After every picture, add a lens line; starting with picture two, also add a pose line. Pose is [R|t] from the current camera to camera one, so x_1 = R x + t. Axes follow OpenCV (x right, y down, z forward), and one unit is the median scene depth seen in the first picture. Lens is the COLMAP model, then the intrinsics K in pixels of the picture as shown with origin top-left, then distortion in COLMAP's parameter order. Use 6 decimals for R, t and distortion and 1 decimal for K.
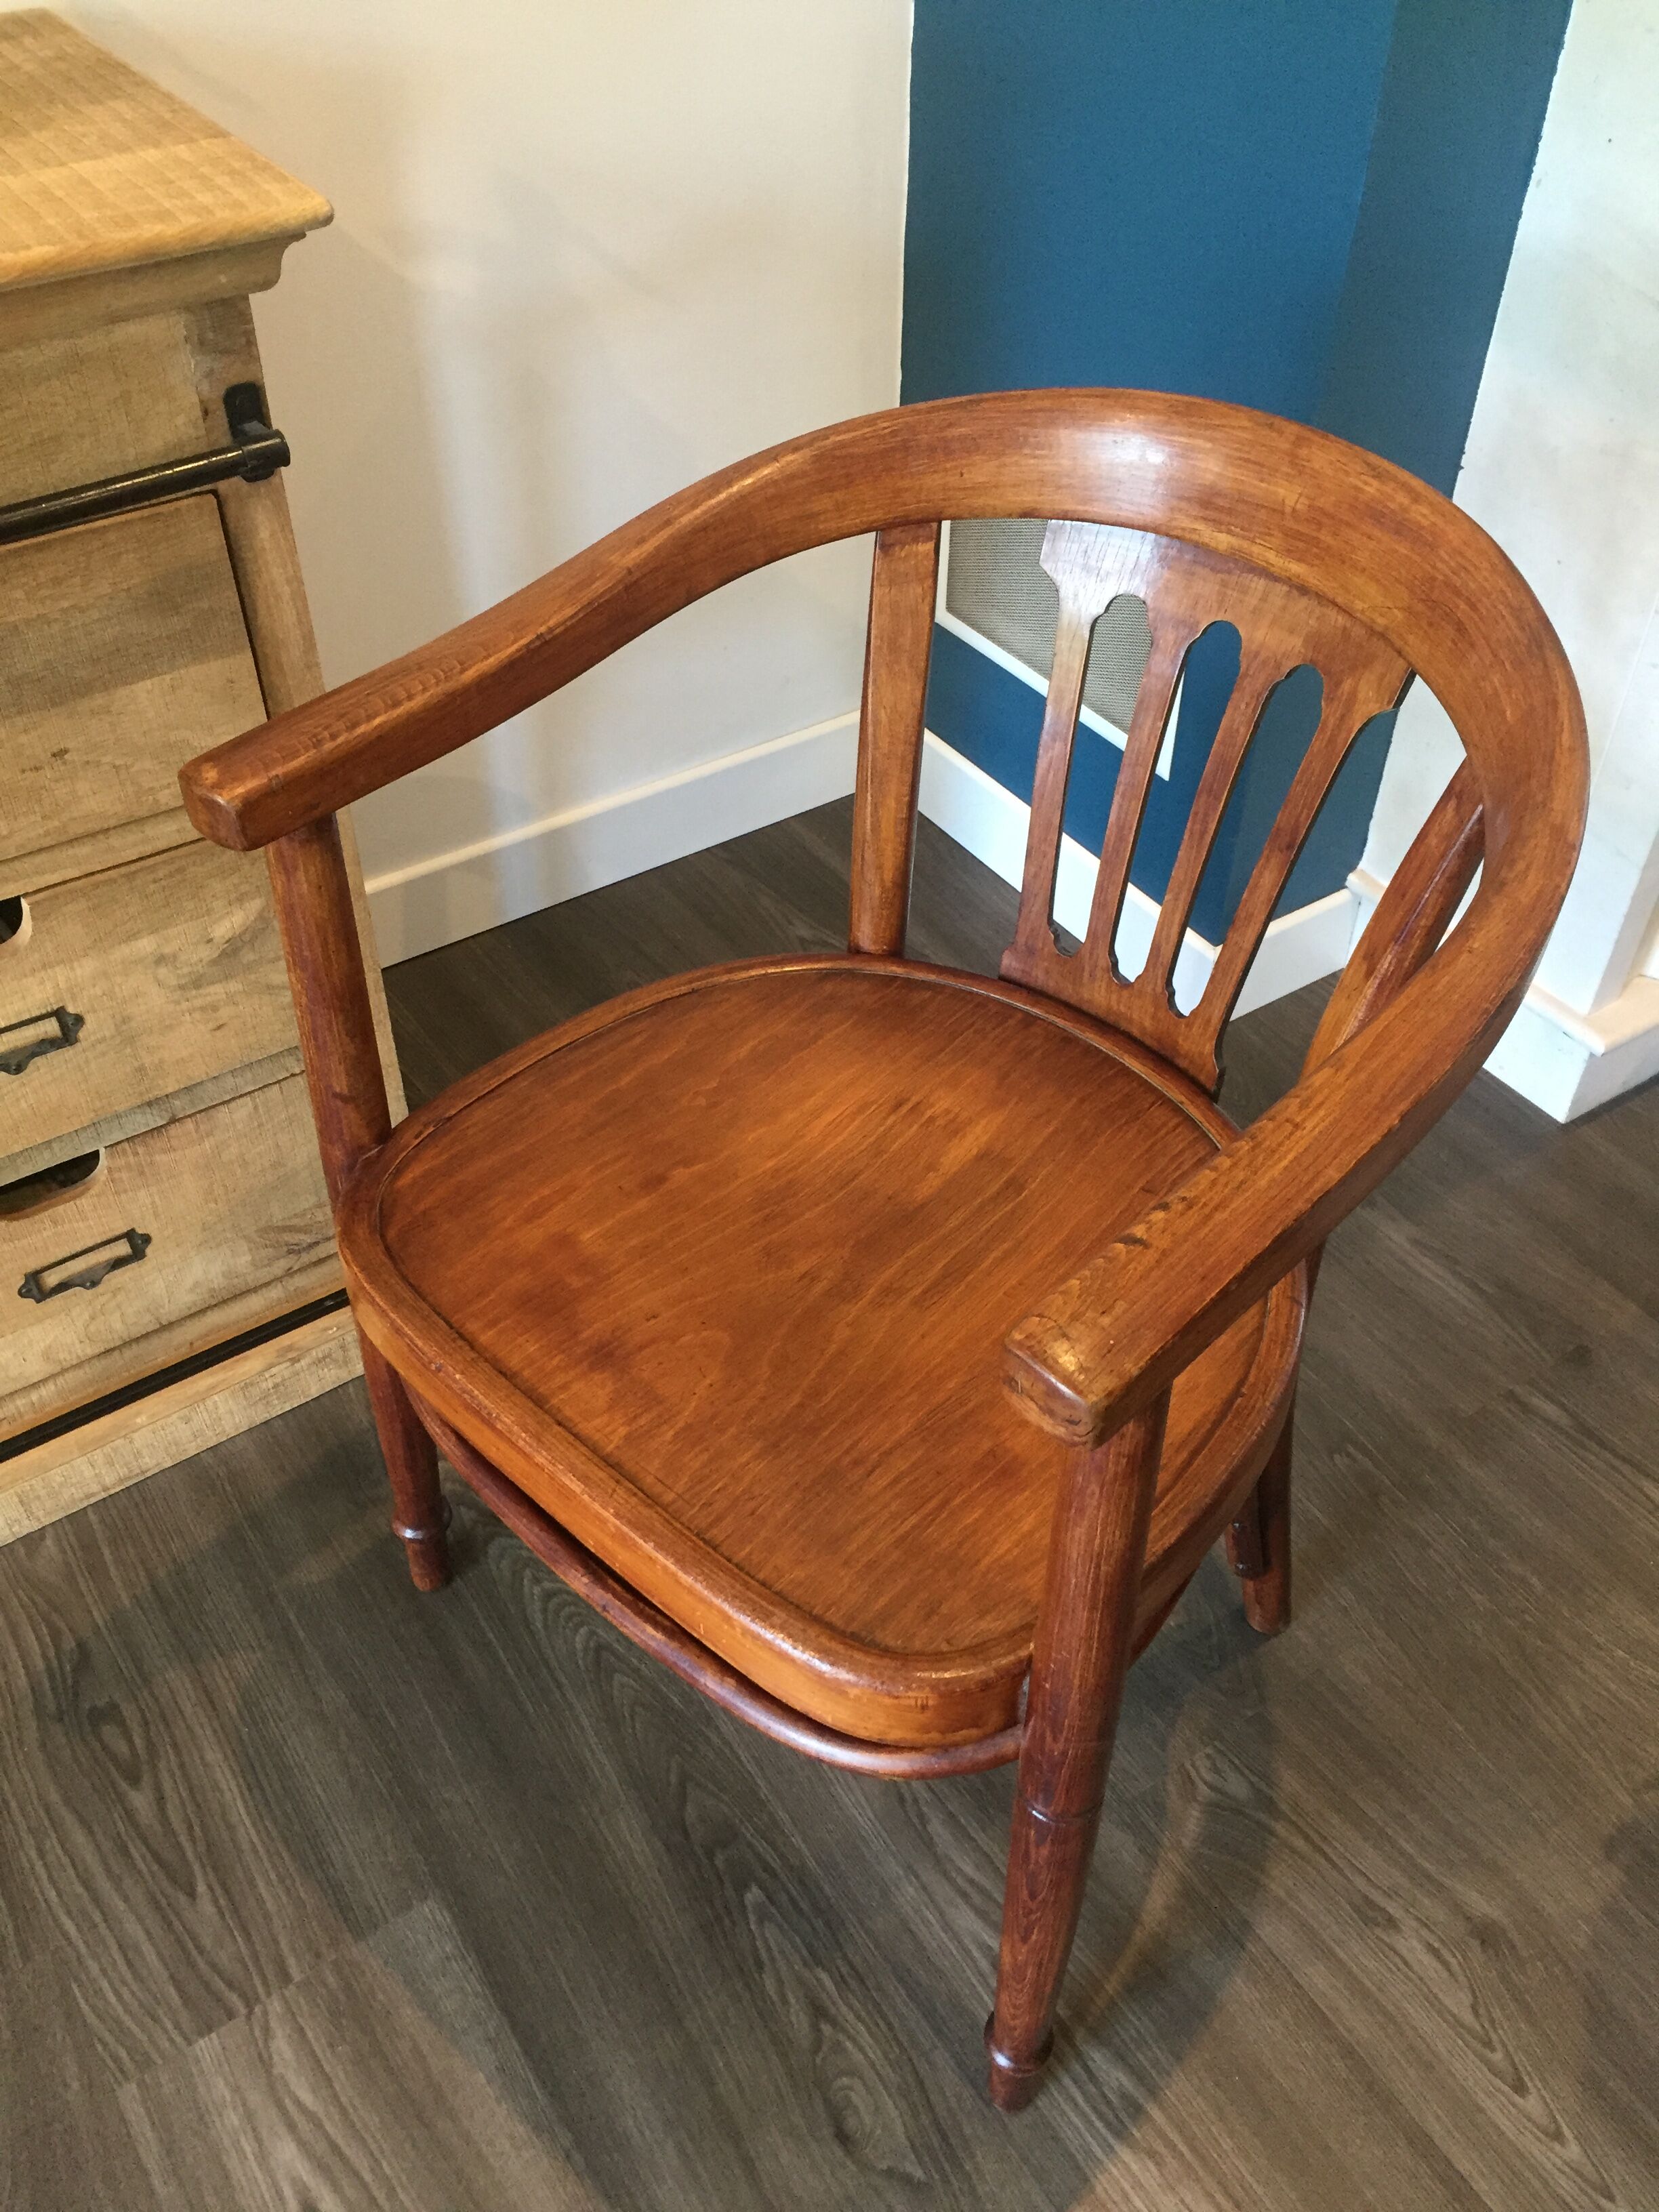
lens RADIAL K [[1913.1, 0, 829.0], [0, 1913.1, 1108.8], [0, 0, 1]] dist [0.081974, -0.117145]
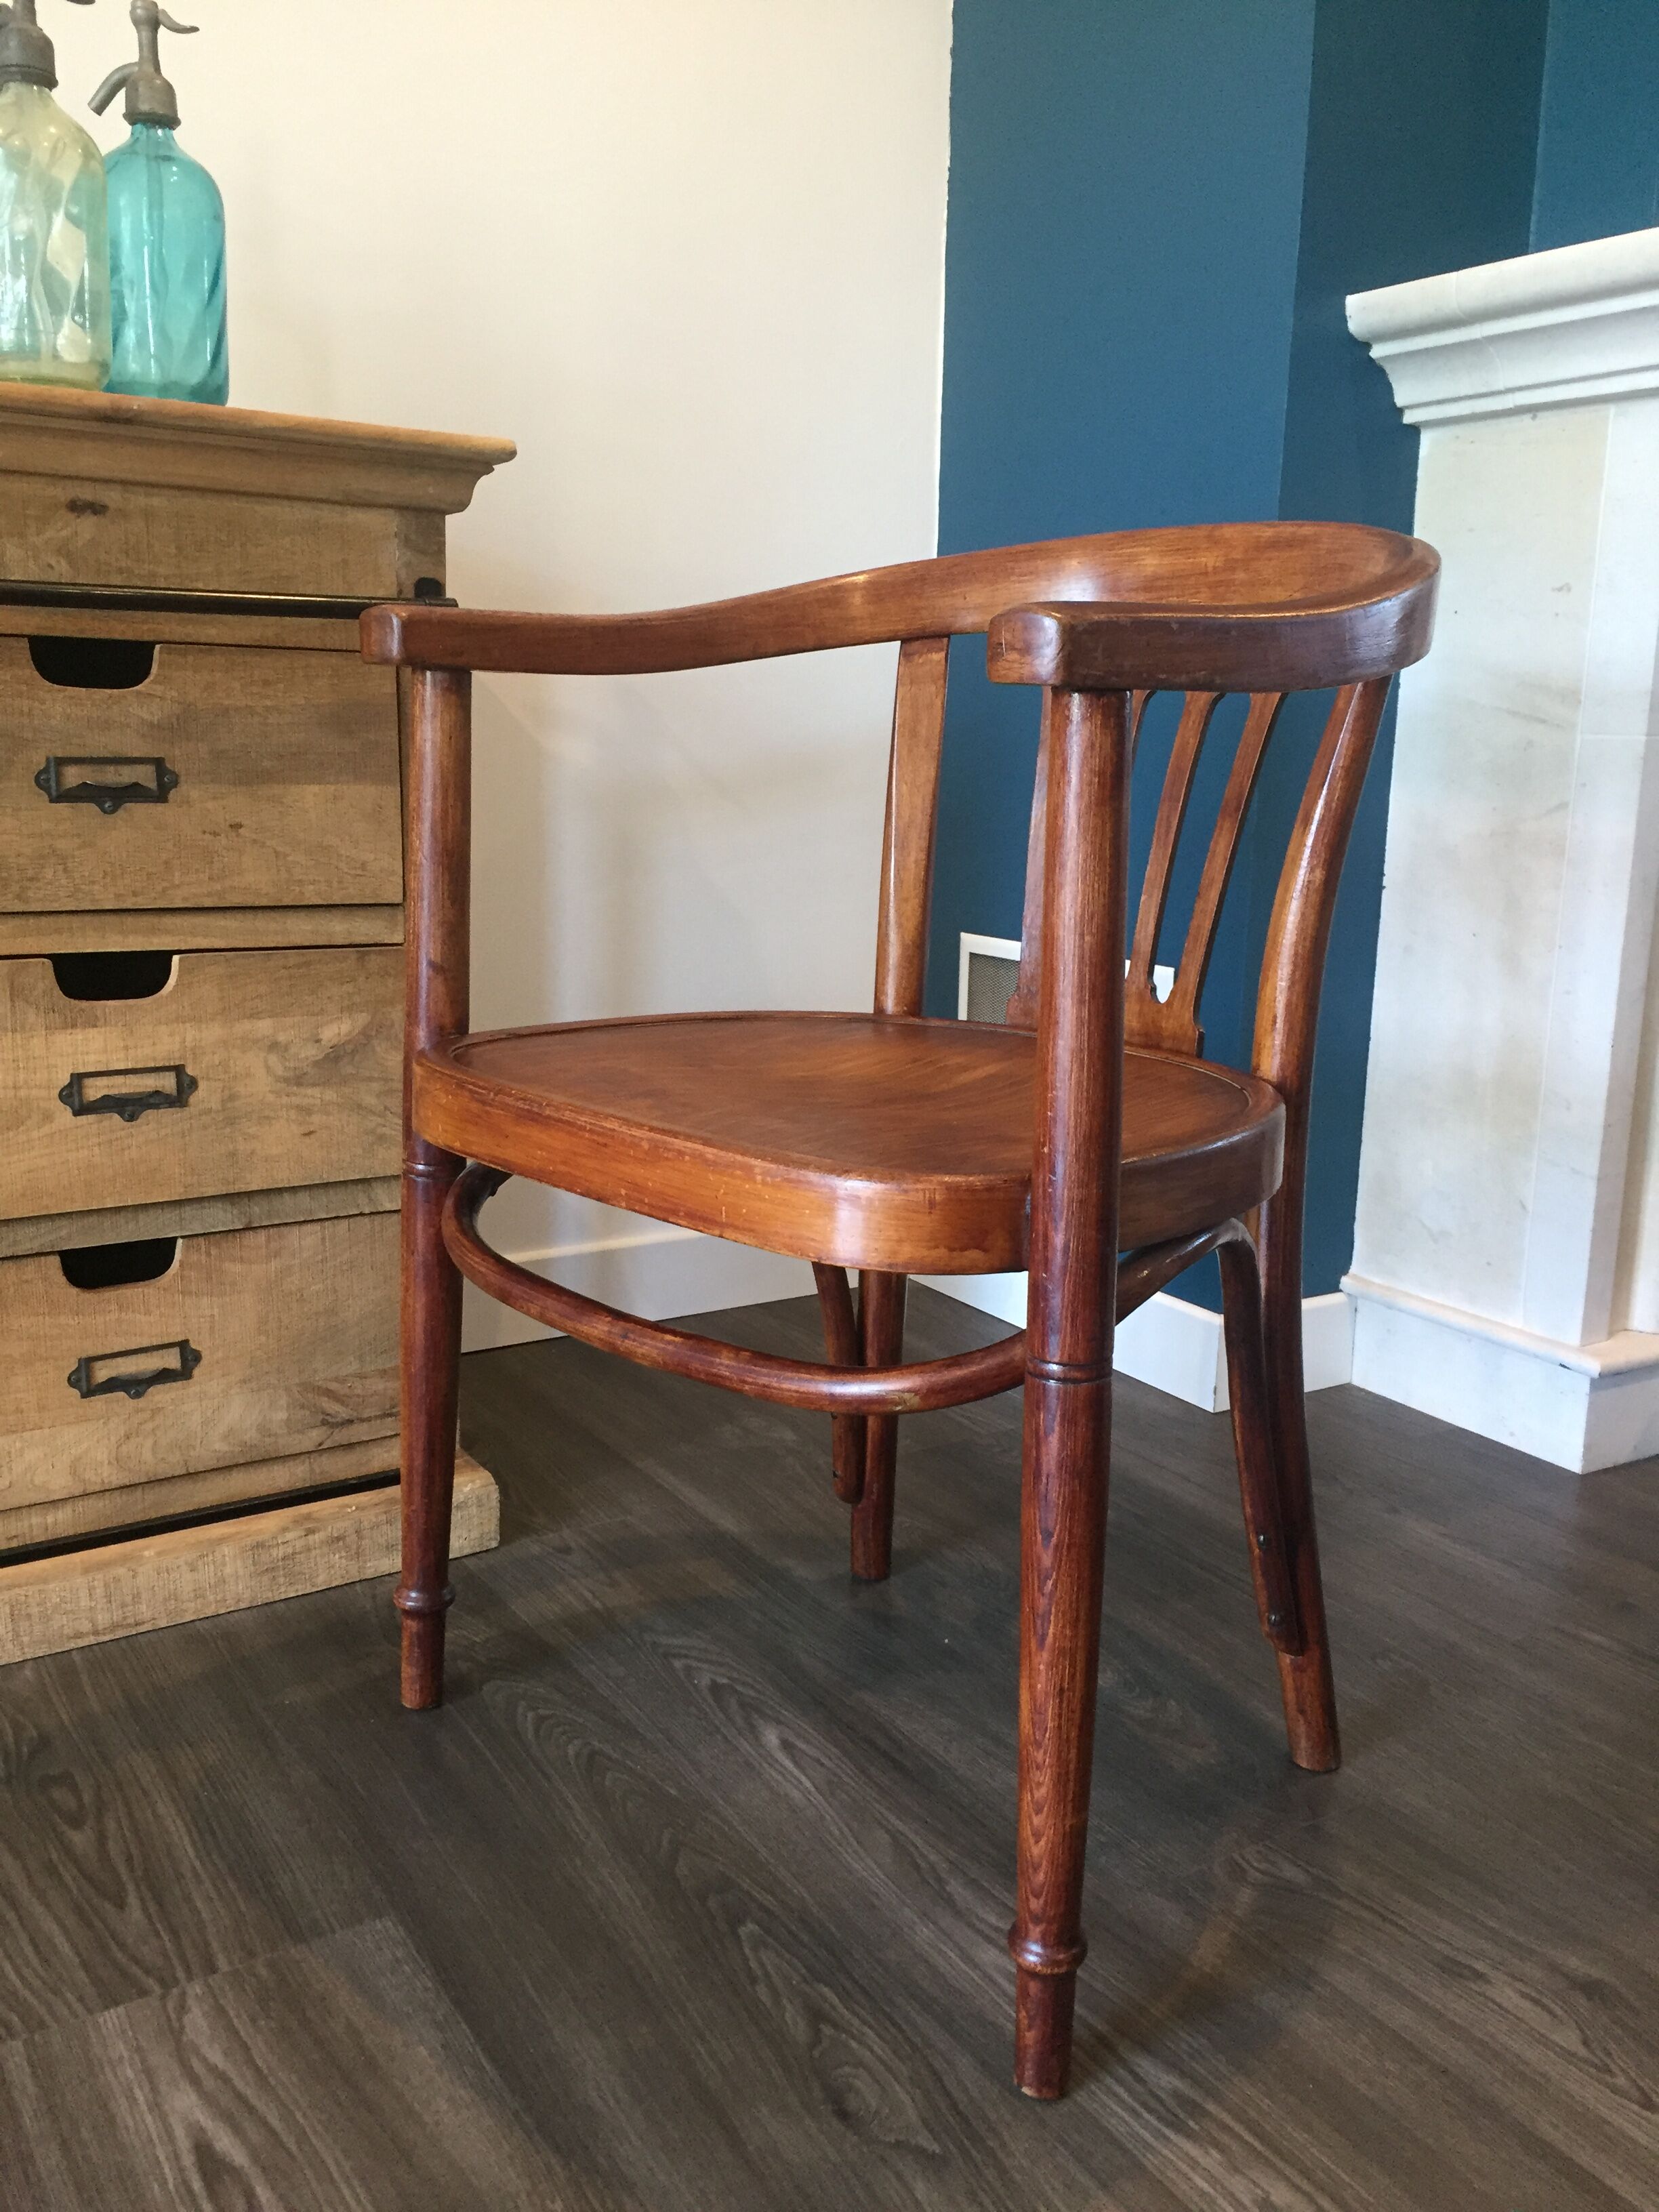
lens RADIAL K [[1913.1, 0, 826.4], [0, 1913.1, 1109.7], [0, 0, 1]] dist [0.081974, -0.117145]
pose [[0.999502, 0.019697, -0.024660, 0.011113], [-0.029743, 0.849193, -0.527244, 0.562528], [0.010556, 0.527715, 0.849356, 0.053035]]
